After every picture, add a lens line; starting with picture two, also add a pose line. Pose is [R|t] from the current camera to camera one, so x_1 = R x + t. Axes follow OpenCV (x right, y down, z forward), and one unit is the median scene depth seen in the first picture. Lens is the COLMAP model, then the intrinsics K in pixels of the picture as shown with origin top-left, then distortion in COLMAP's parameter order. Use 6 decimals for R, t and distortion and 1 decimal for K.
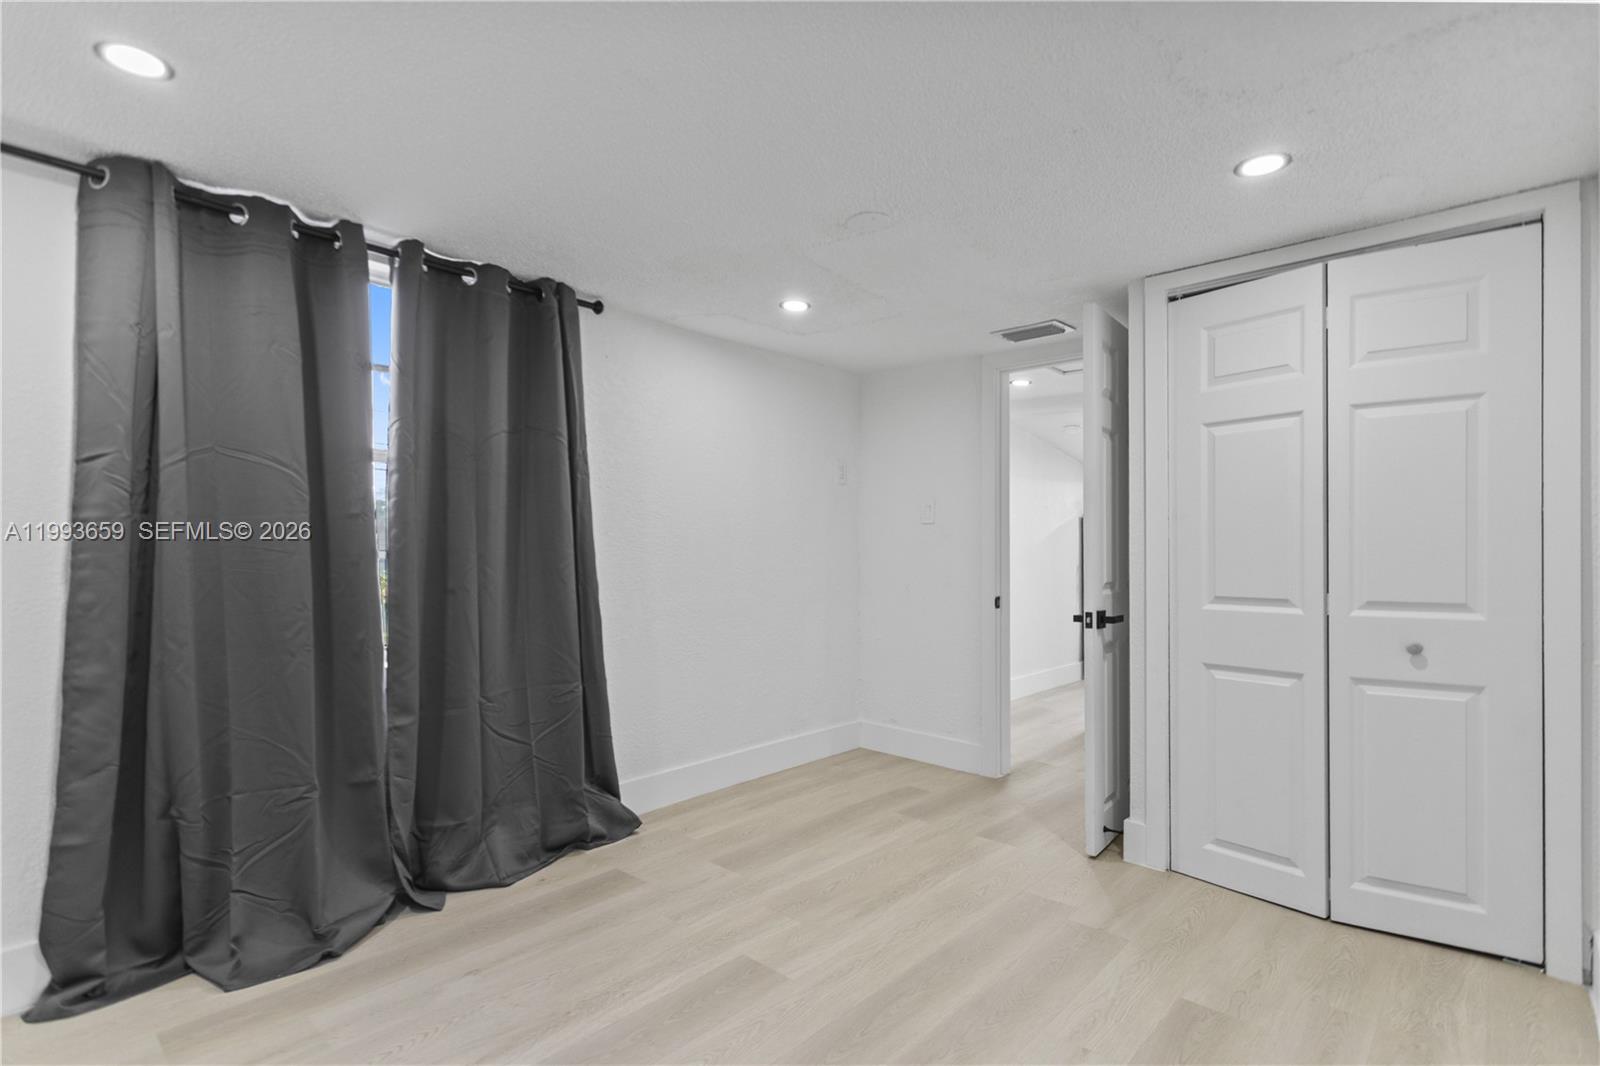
lens RADIAL K [[781.5, 0, 806.0], [0, 781.5, 564.3], [0, 0, 1]] dist [0.001186, 0.000513]
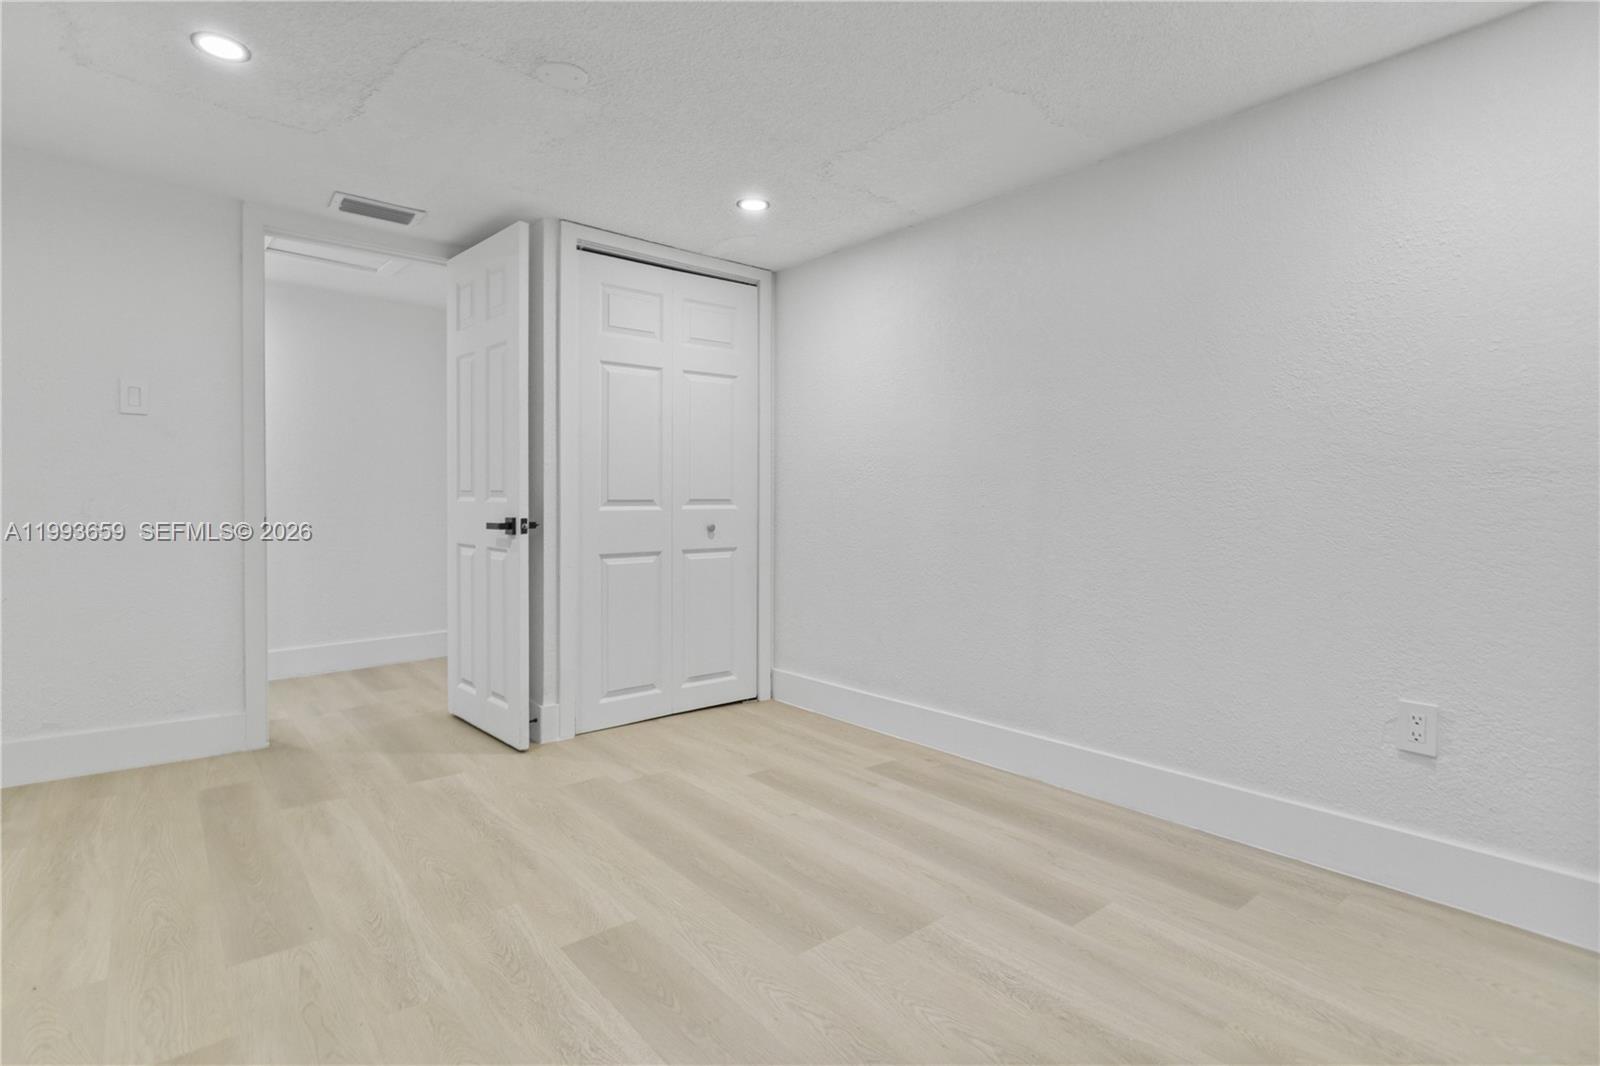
lens RADIAL K [[775.0, 0, 793.6], [0, 775.0, 496.8], [0, 0, 1]] dist [0.000565, 0.000273]
pose [[0.138232, -0.004295, 0.990391, -0.670045], [0.008717, 0.999957, 0.003120, 0.035062], [-0.990361, 0.008202, 0.138264, 0.534286]]
